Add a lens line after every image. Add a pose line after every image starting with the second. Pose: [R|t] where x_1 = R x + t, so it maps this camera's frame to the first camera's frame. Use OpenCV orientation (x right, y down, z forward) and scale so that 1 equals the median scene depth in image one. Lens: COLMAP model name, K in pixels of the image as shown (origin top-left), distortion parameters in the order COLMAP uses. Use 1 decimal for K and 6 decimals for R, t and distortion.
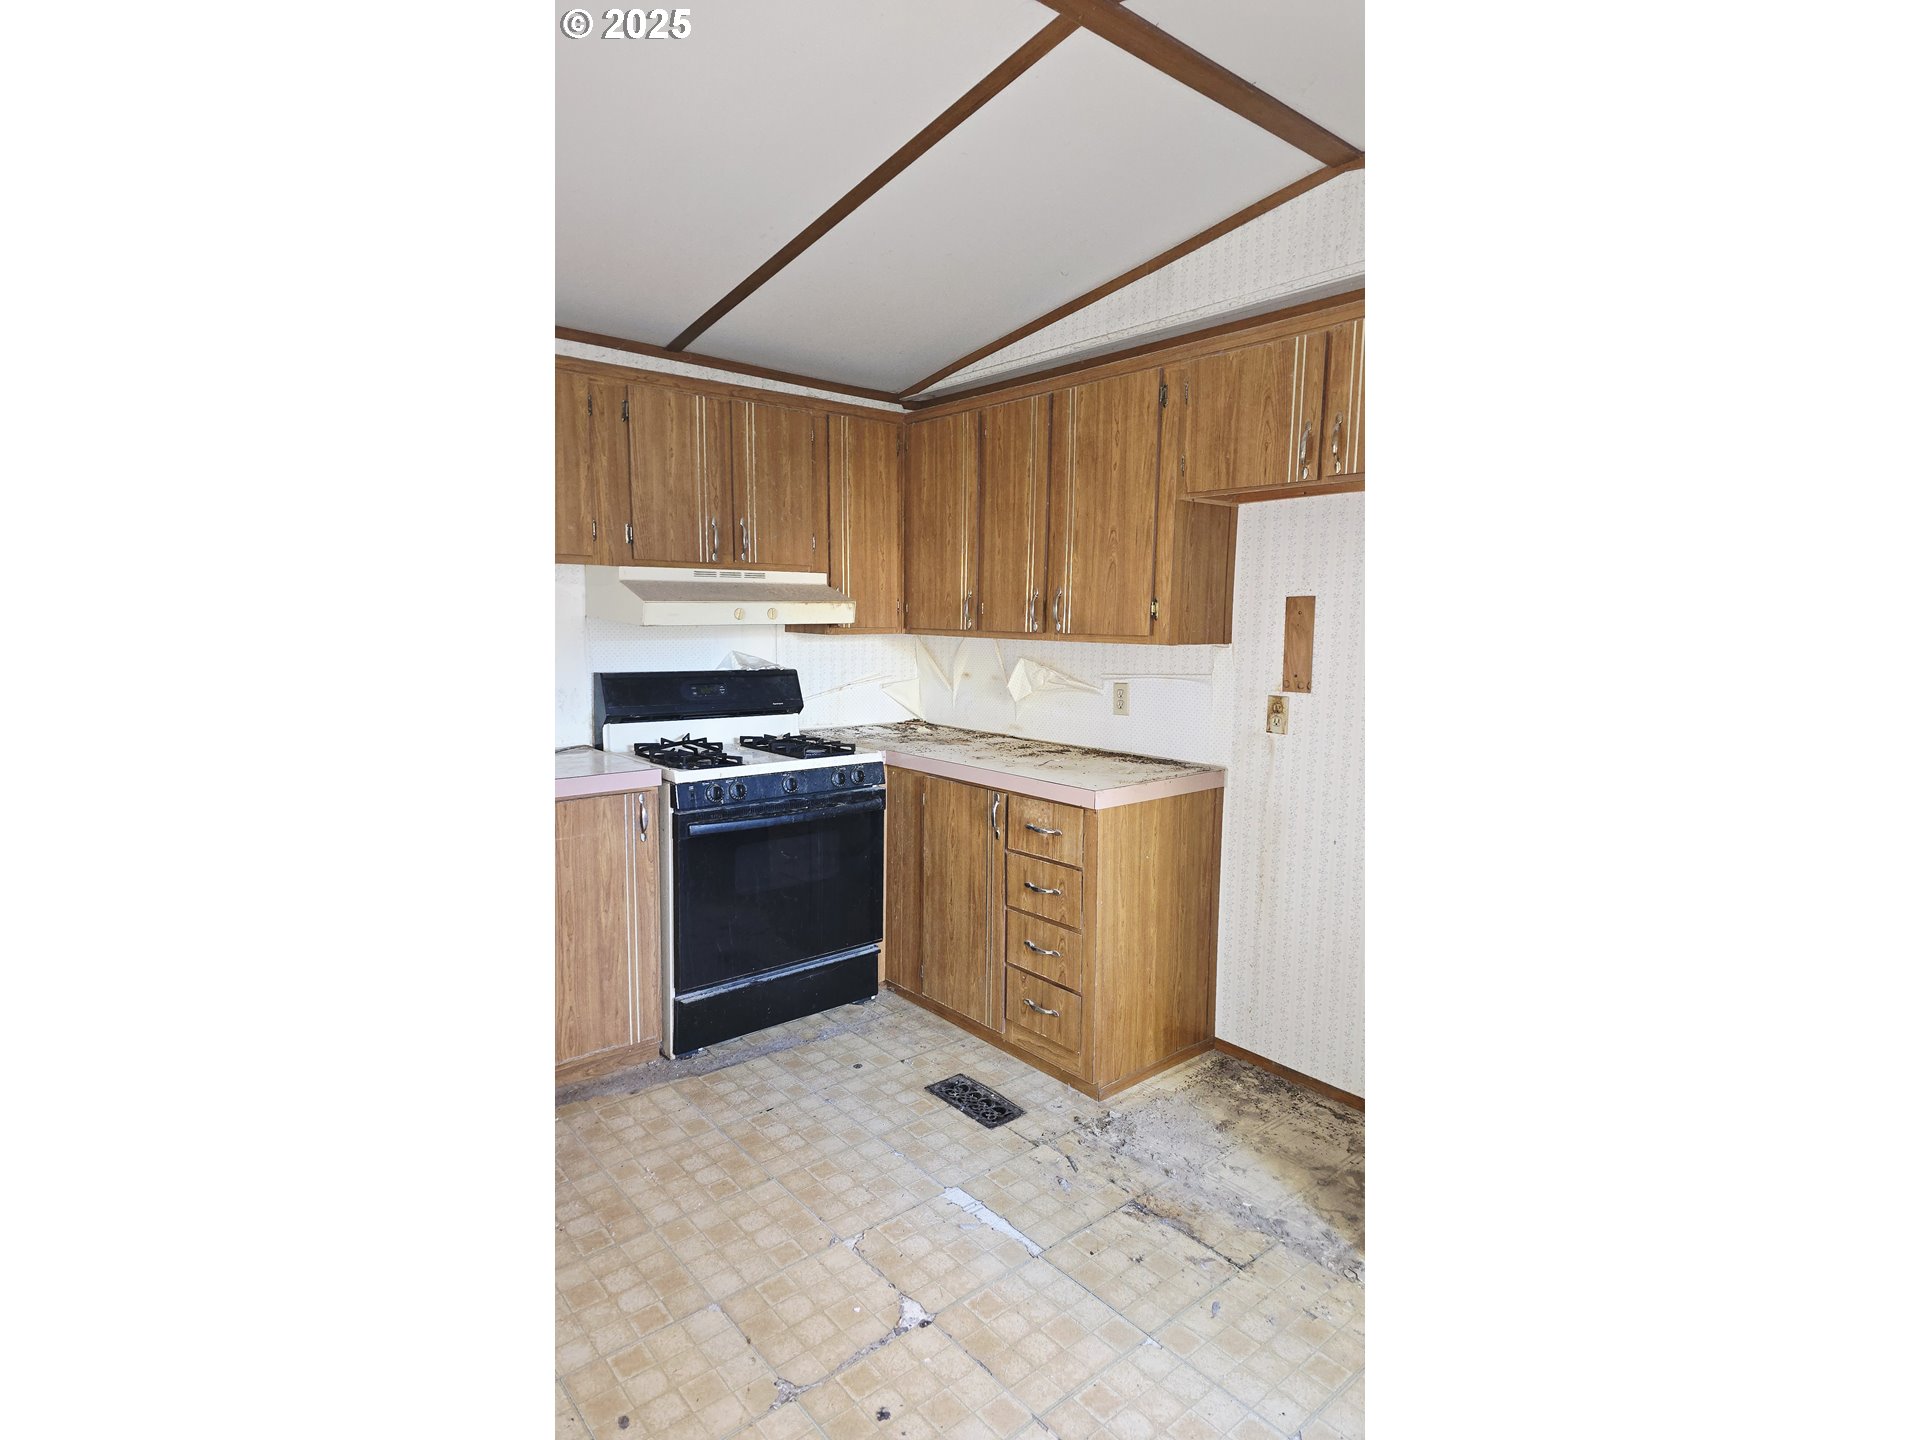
lens RADIAL K [[962.7, 0, 966.9], [0, 962.7, 713.1], [0, 0, 1]] dist [0.068899, -0.057403]
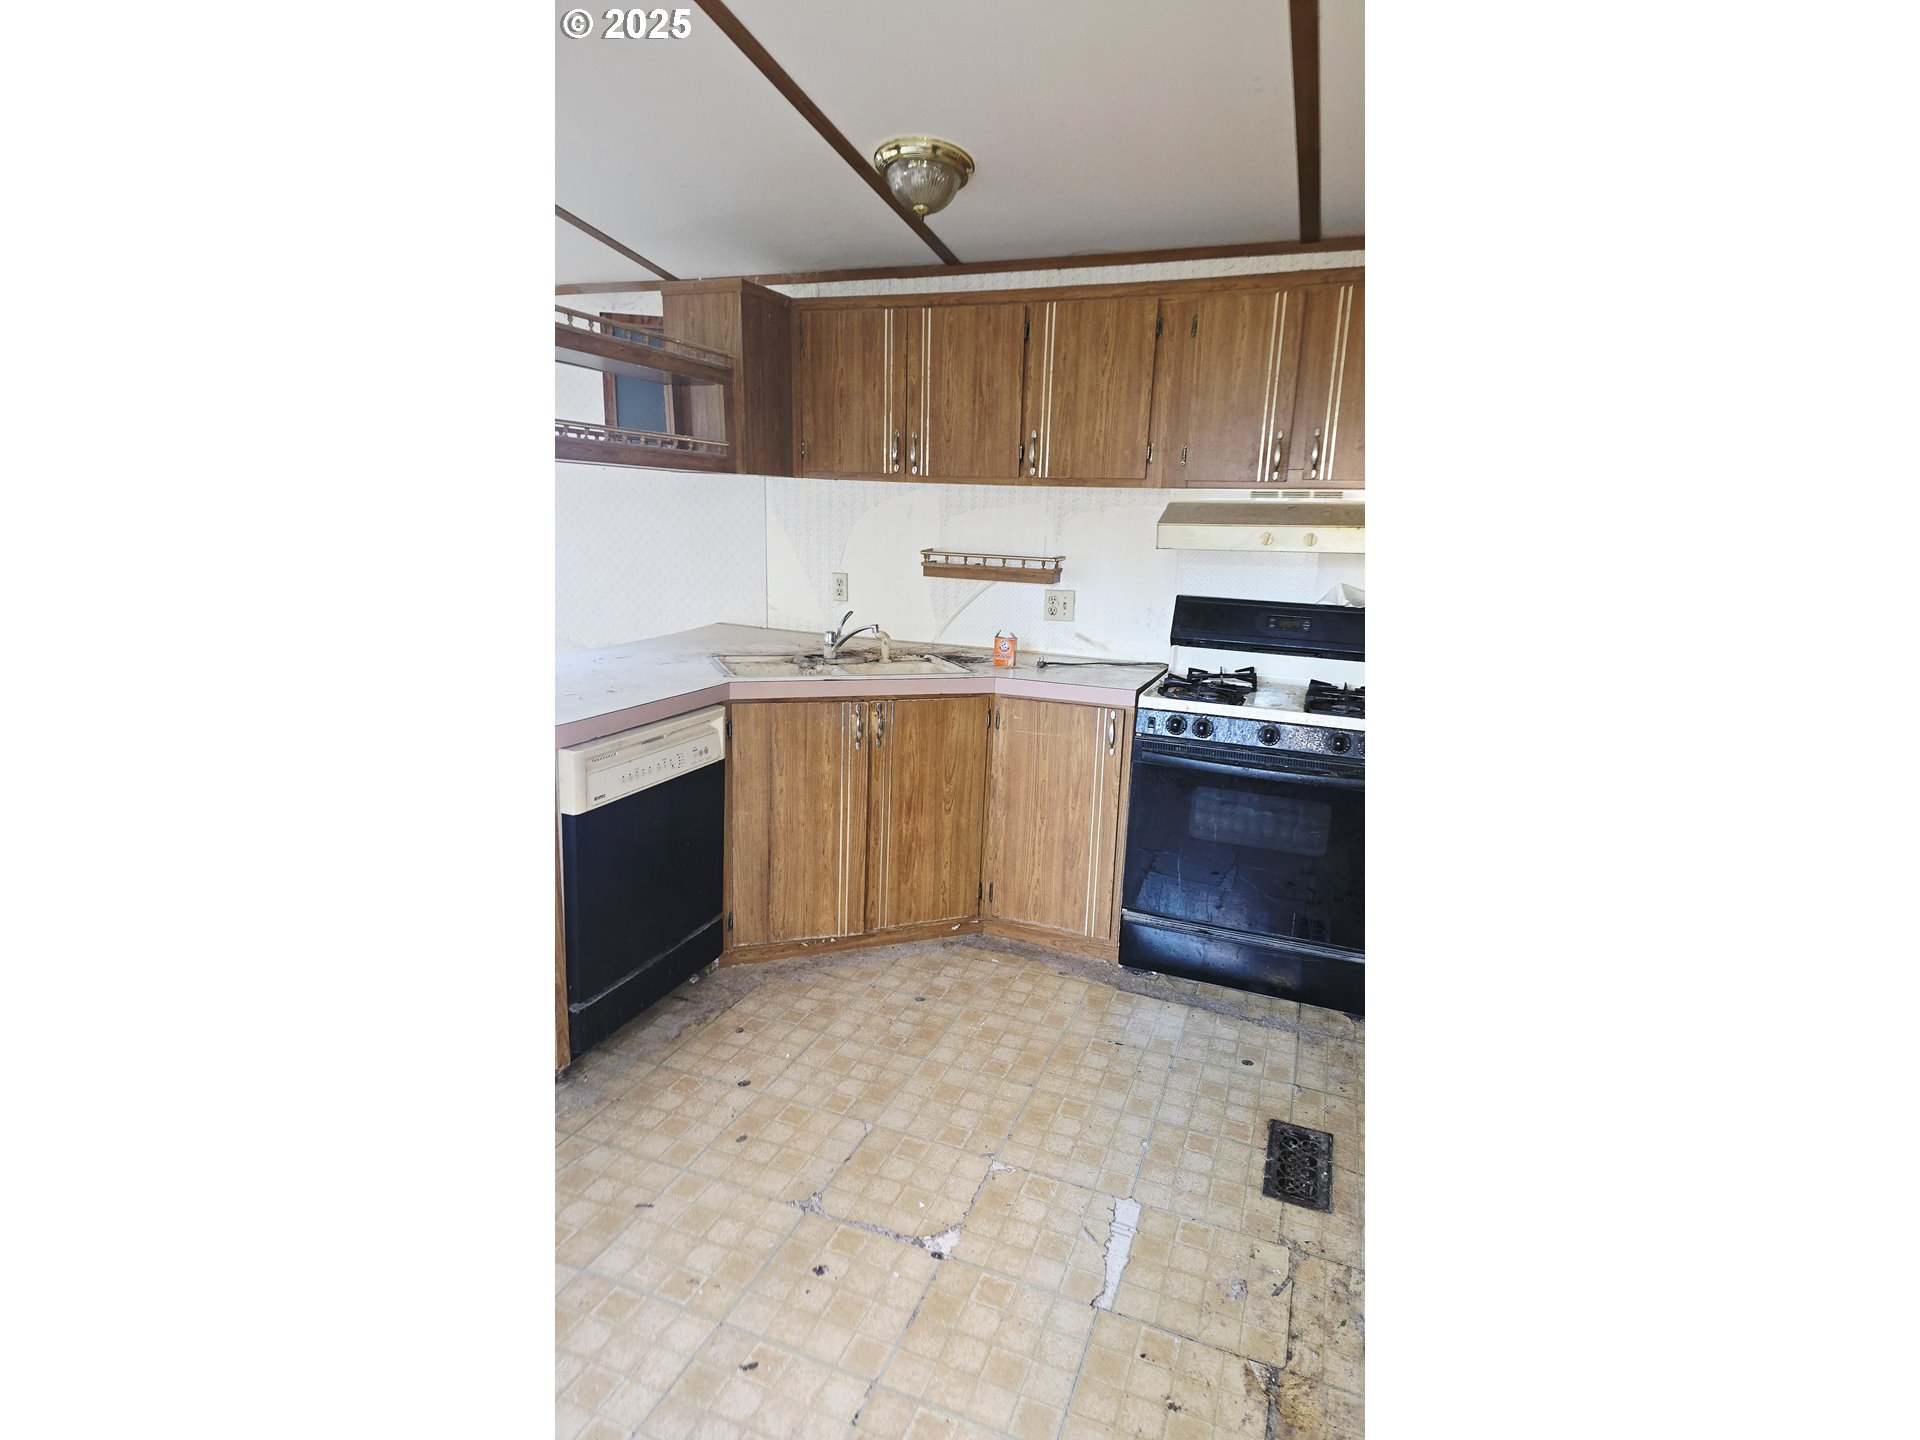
lens RADIAL K [[960.1, 0, 950.4], [0, 960.1, 720.4], [0, 0, 1]] dist [0.081330, -0.076859]
pose [[0.471499, 0.189952, -0.861166, 0.474977], [-0.120059, 0.981261, 0.150708, -0.041241], [0.873656, 0.032332, 0.485469, 0.340255]]
